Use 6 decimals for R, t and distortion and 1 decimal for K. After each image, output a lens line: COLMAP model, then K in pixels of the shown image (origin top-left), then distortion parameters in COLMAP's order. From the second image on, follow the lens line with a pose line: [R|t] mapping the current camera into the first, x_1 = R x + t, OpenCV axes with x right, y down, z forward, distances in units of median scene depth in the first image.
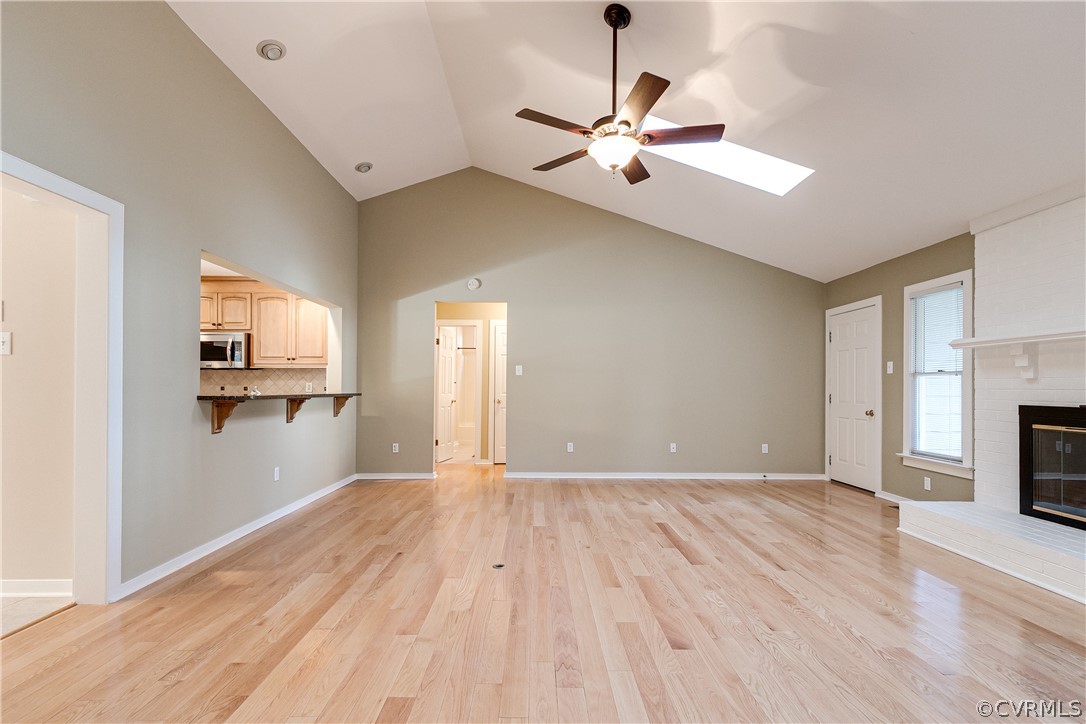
lens RADIAL K [[489.7, 0, 539.2], [0, 489.7, 382.4], [0, 0, 1]] dist [0.004015, -0.000287]
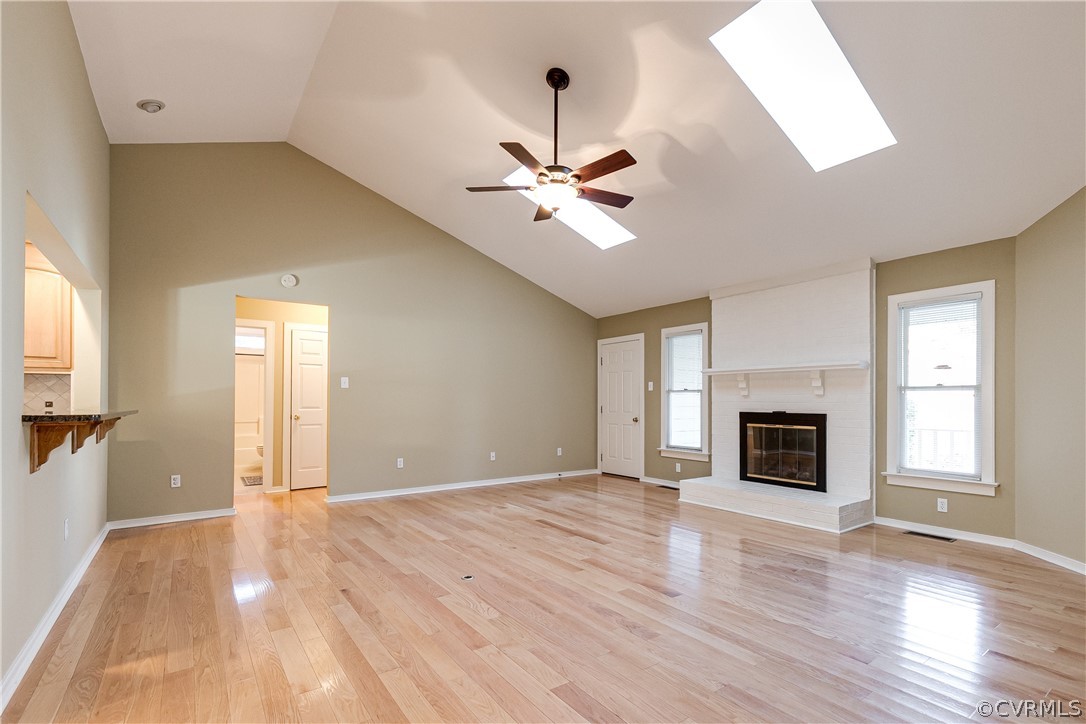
lens RADIAL K [[497.5, 0, 542.0], [0, 497.5, 396.4], [0, 0, 1]] dist [0.000739, -0.000466]
pose [[0.812407, 0.003625, 0.583080, -0.397588], [-0.004710, 0.999989, 0.000346, -0.001083], [-0.583072, -0.003028, 0.812415, 0.051737]]
